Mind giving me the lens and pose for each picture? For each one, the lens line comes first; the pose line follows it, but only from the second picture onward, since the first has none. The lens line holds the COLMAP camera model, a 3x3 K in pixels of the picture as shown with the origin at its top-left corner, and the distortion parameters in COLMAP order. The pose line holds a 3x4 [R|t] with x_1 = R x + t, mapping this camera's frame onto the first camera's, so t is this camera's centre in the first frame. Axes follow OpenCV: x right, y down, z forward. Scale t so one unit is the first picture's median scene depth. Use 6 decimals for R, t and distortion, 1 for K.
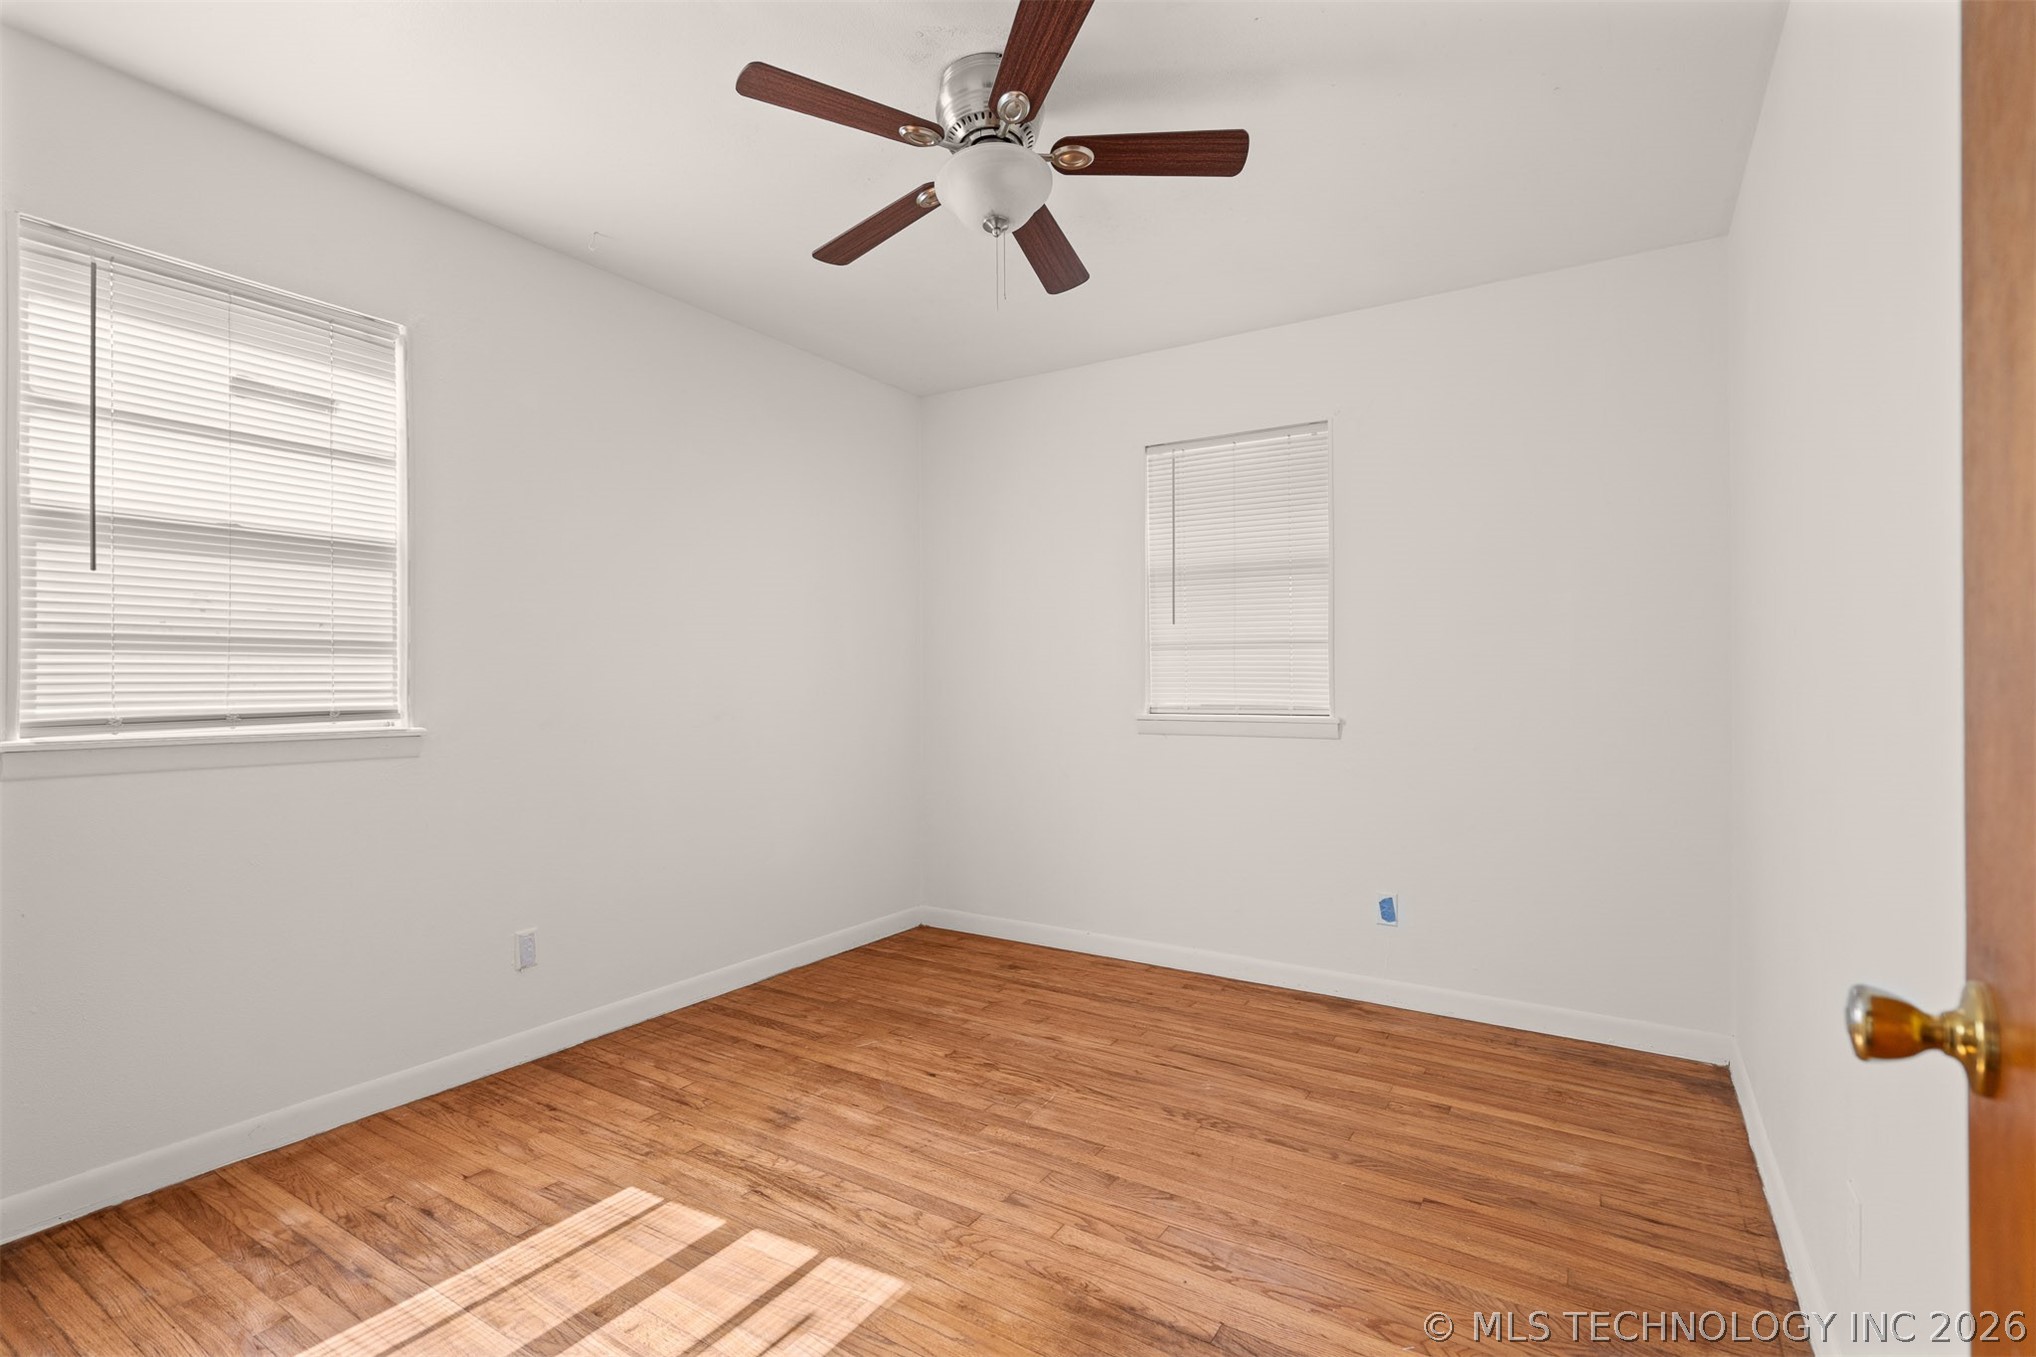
lens RADIAL K [[945.3, 0, 1016.6], [0, 945.3, 668.4], [0, 0, 1]] dist [-0.001981, 0.002457]
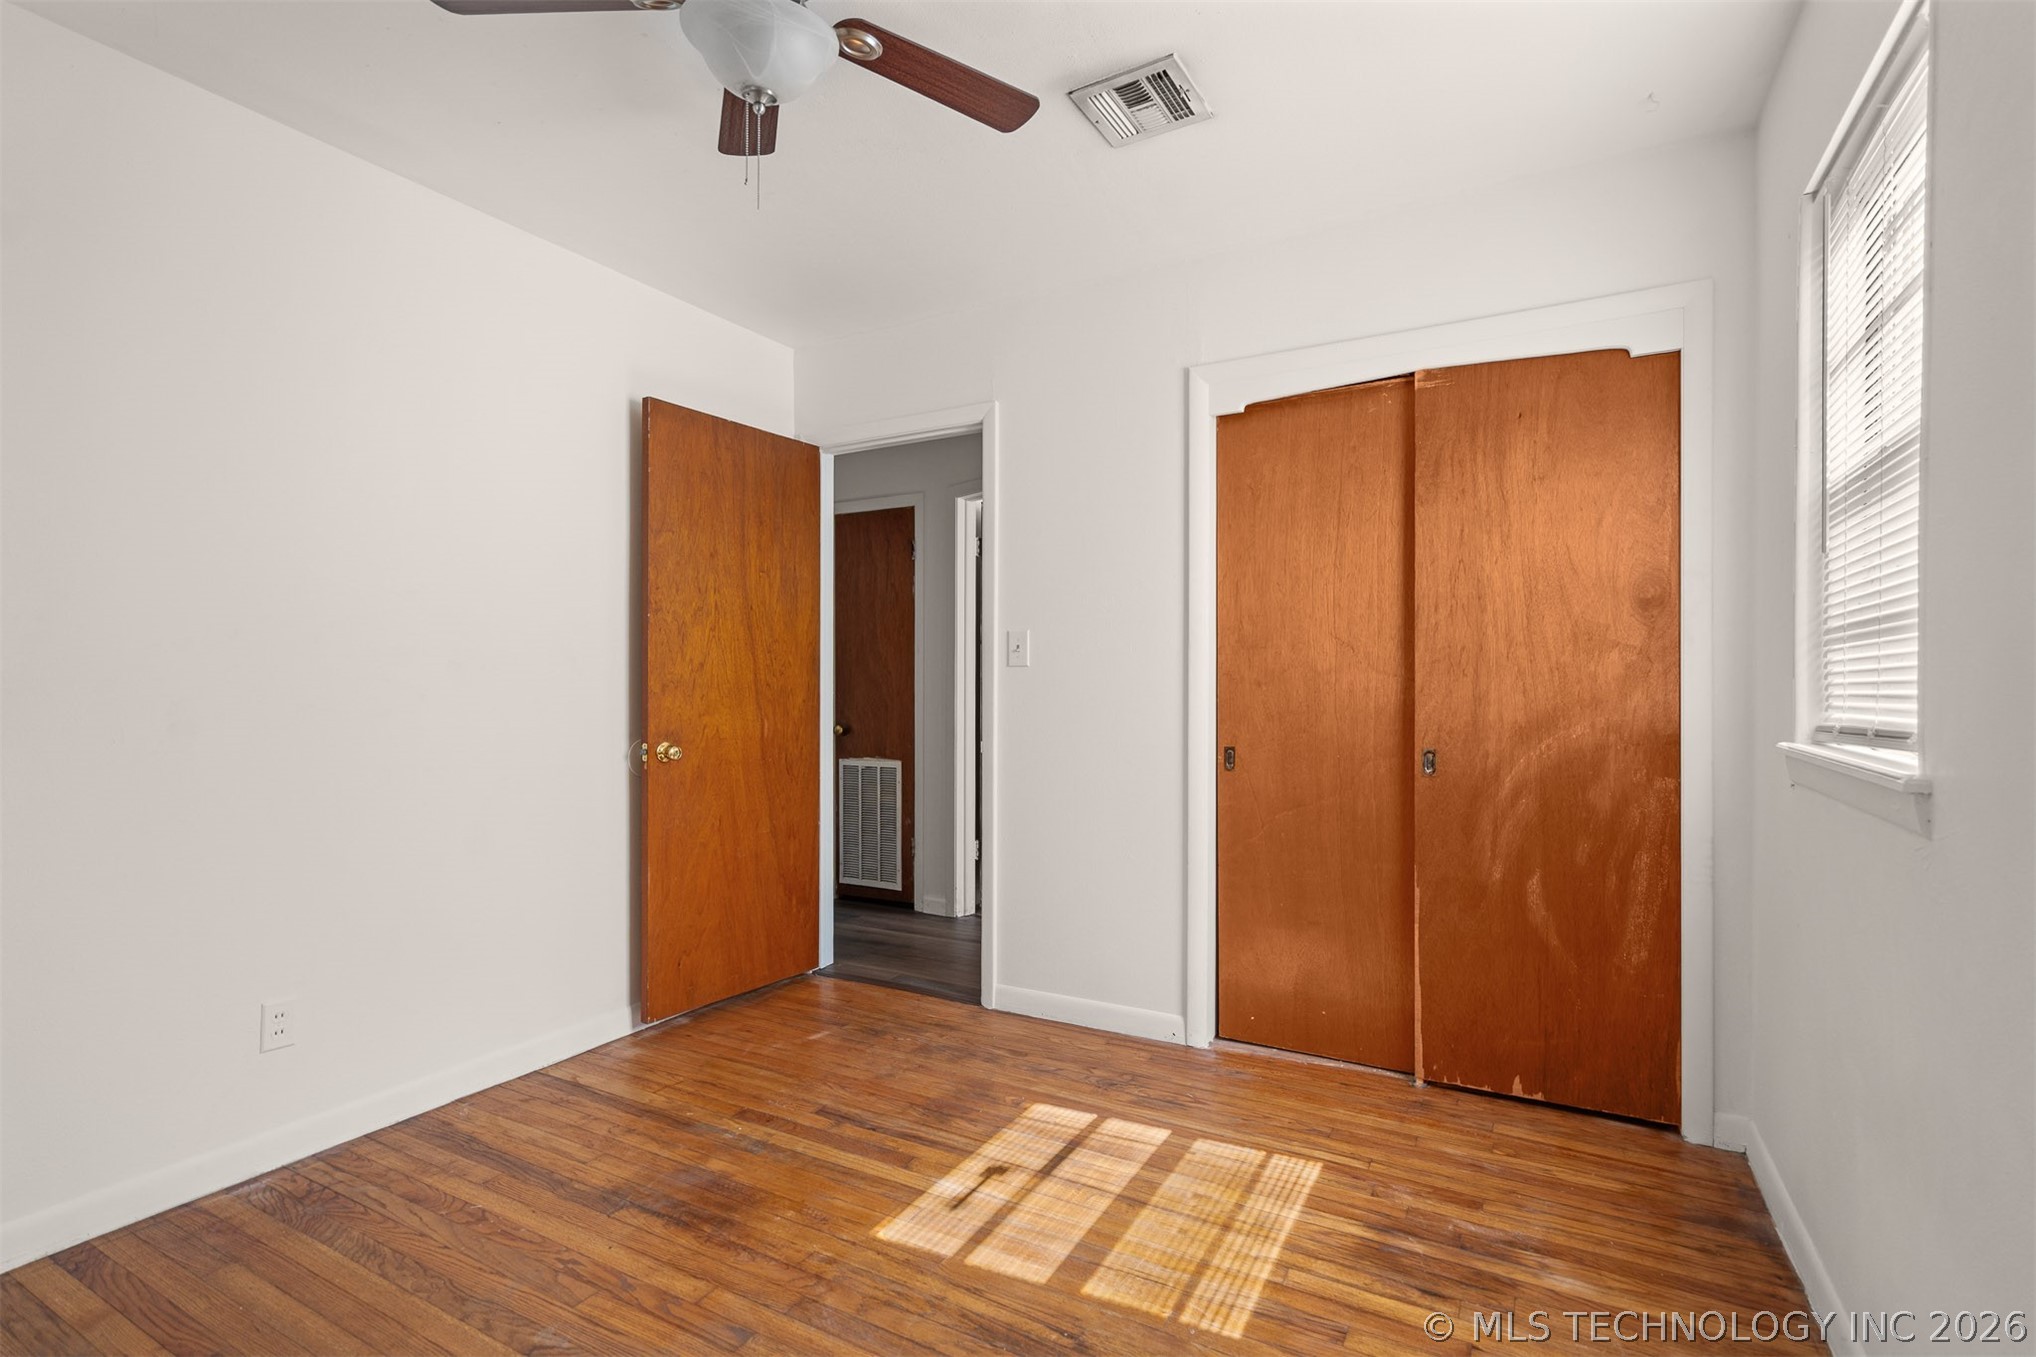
lens RADIAL K [[945.3, 0, 1018.6], [0, 945.3, 688.3], [0, 0, 1]] dist [-0.001981, 0.002457]
pose [[-0.998418, 0.001509, -0.056204, -0.211832], [0.002173, 0.999929, -0.011757, 0.030400], [0.056182, -0.011860, -0.998350, 1.994987]]
